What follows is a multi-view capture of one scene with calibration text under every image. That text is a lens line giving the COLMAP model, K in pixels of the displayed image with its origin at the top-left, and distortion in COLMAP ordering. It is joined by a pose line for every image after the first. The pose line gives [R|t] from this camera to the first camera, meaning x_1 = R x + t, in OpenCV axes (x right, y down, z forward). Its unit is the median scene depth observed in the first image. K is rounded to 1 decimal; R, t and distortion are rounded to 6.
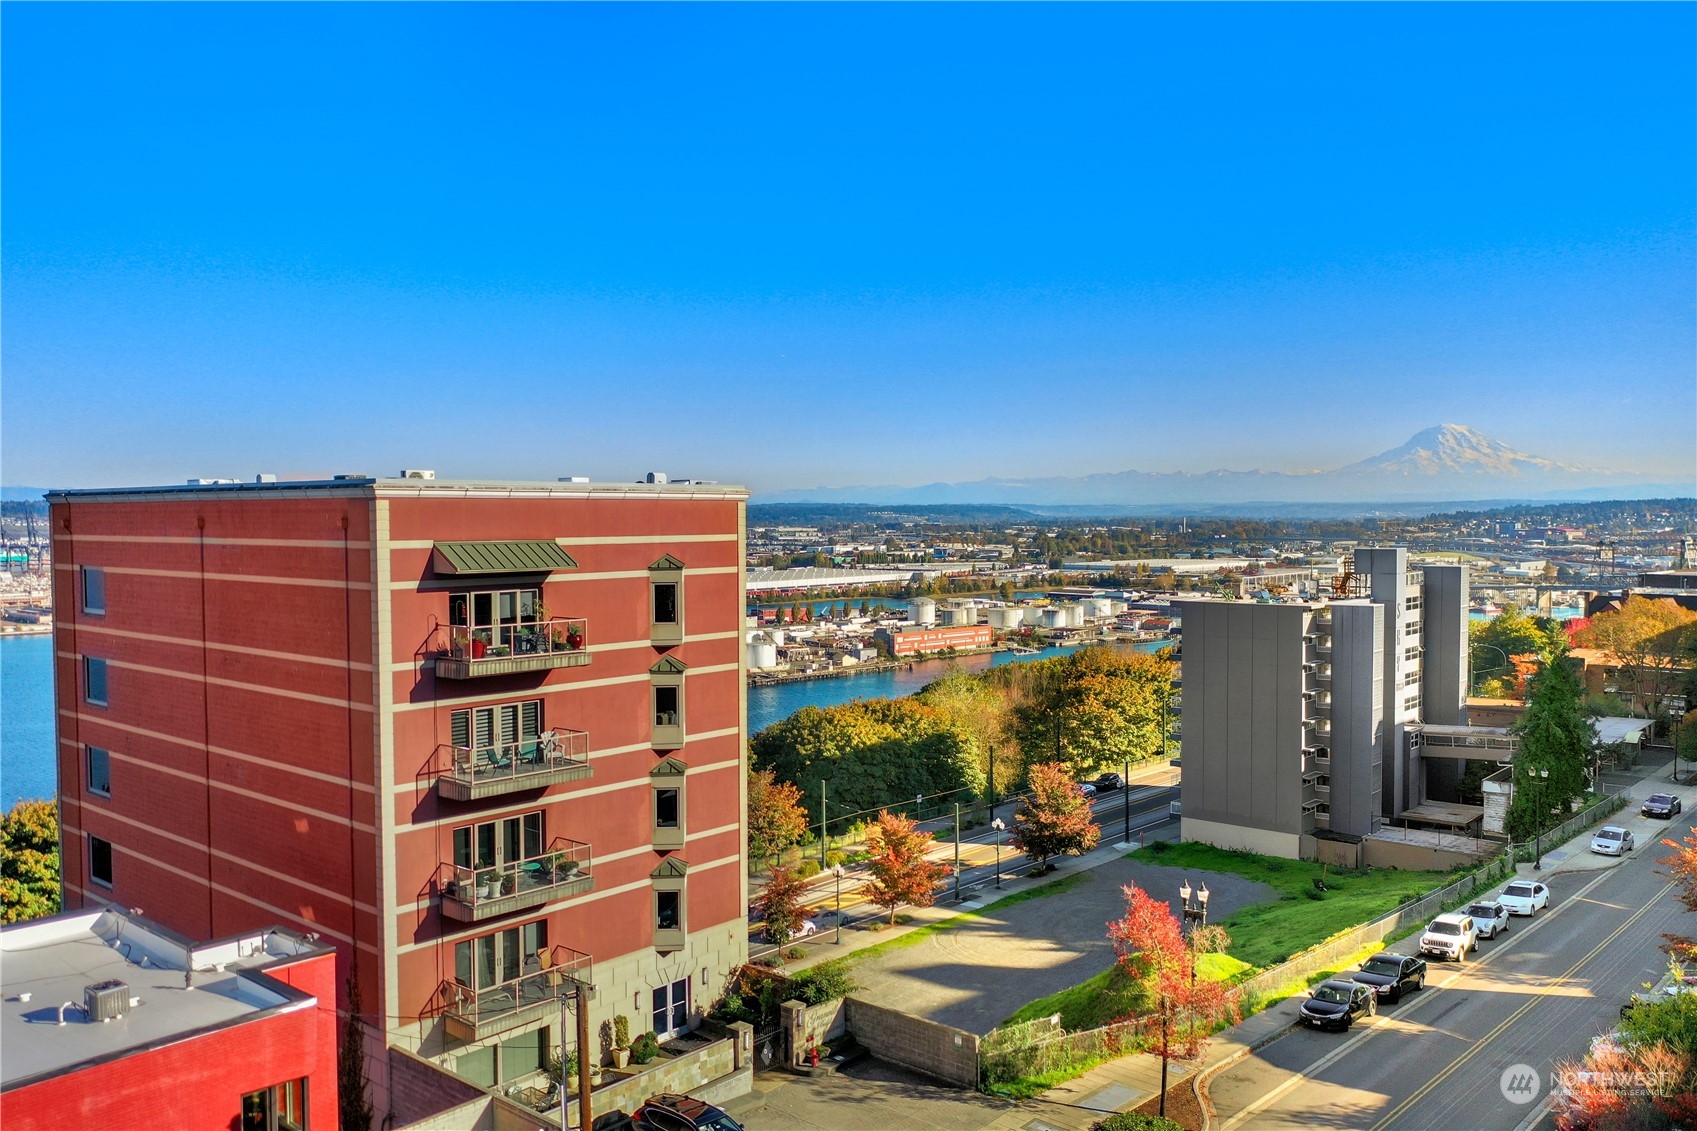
lens RADIAL K [[1325.9, 0, 848.3], [0, 1325.9, 569.7], [0, 0, 1]] dist [-0.009371, 0.000555]
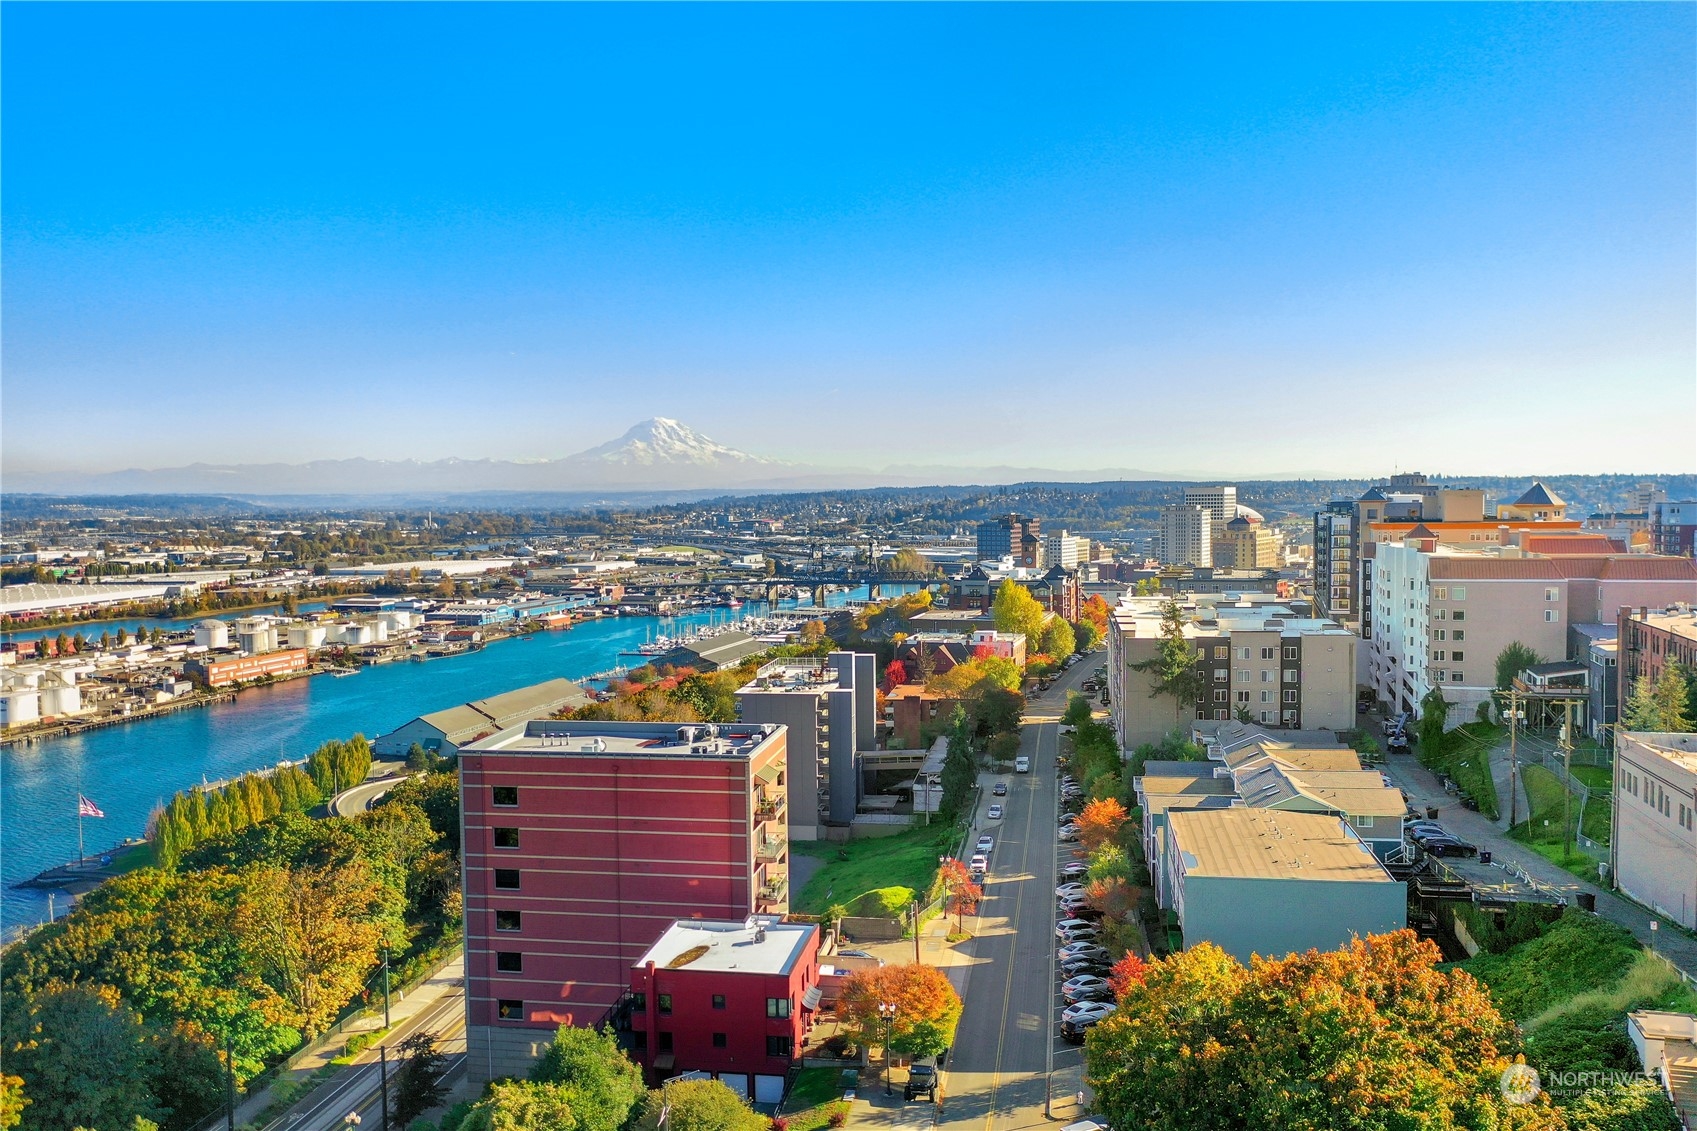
lens RADIAL K [[1325.9, 0, 853.2], [0, 1325.9, 559.4], [0, 0, 1]] dist [-0.009371, 0.000555]
pose [[0.842411, -0.027138, 0.538152, -0.050868], [0.025951, 0.999615, 0.009785, -0.015383], [-0.538211, 0.005722, 0.842791, -0.045916]]
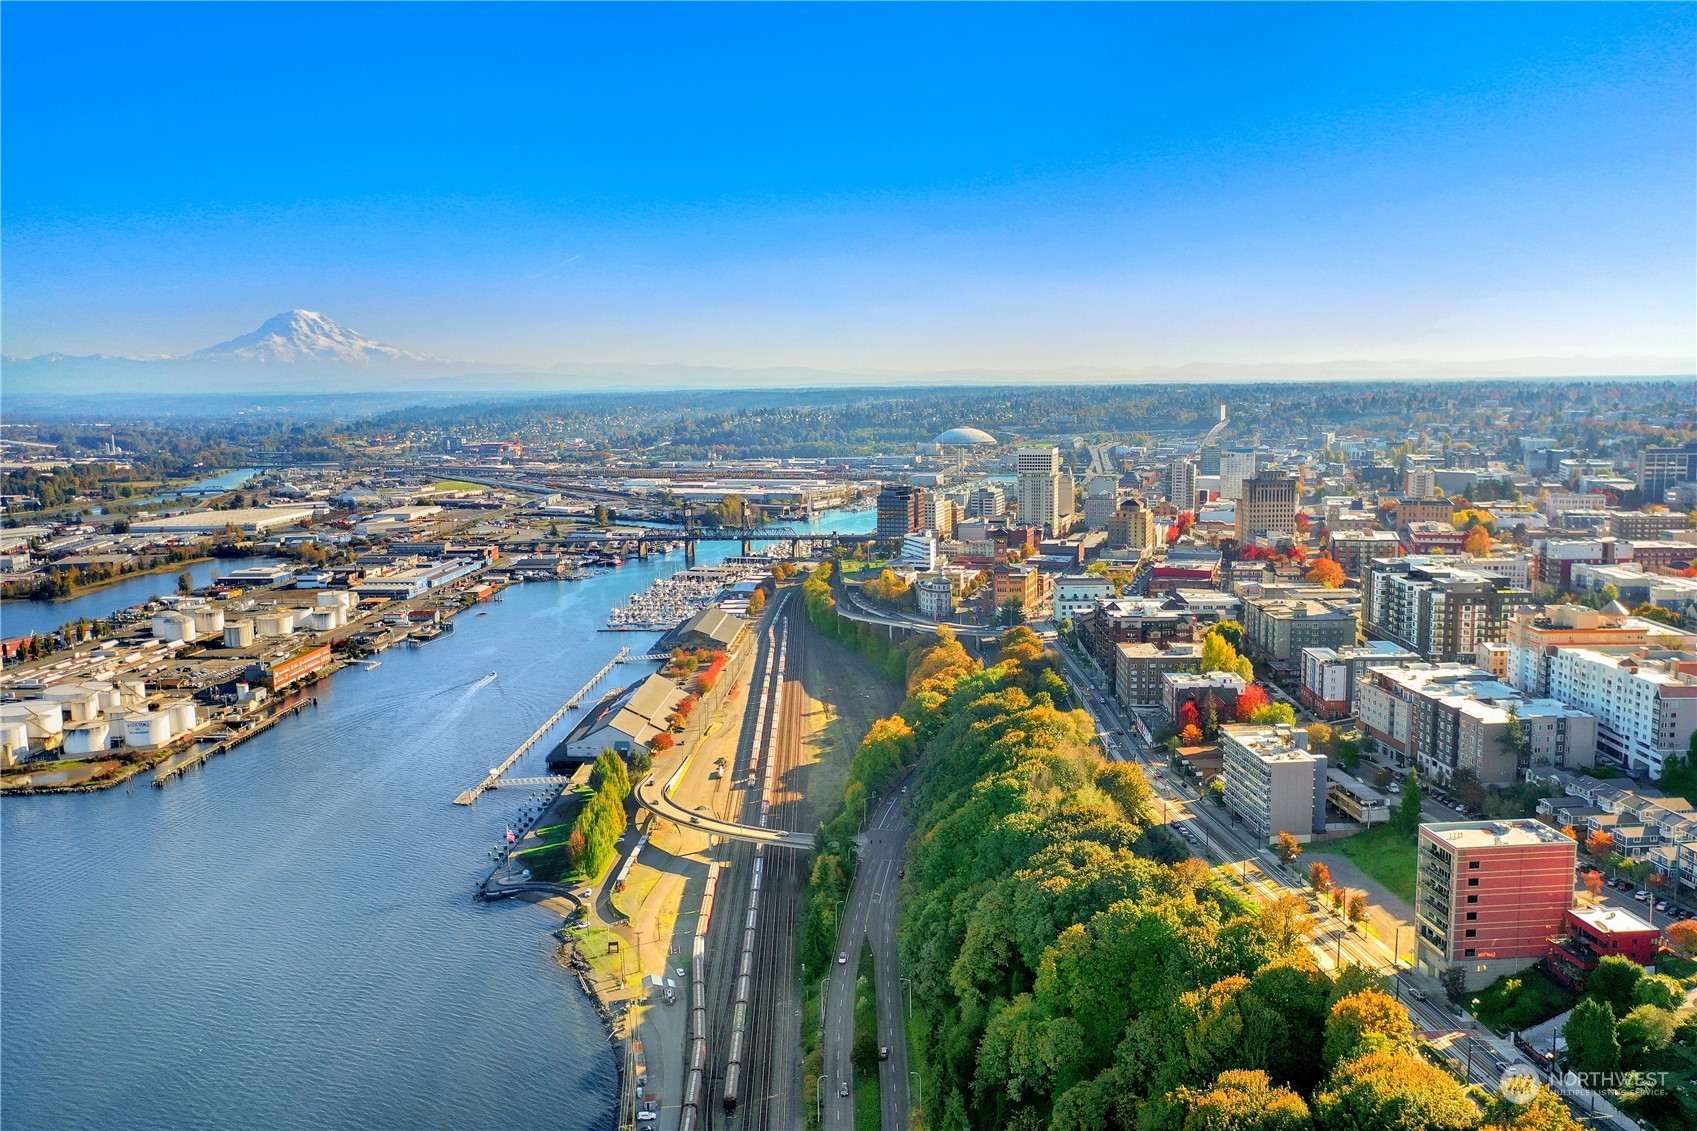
lens RADIAL K [[1325.9, 0, 854.9], [0, 1325.9, 573.6], [0, 0, 1]] dist [-0.009371, 0.000555]
pose [[0.687483, -0.101506, 0.719071, -0.205252], [0.038840, 0.993905, 0.103169, -0.061310], [-0.725161, -0.042999, 0.687236, -0.032129]]
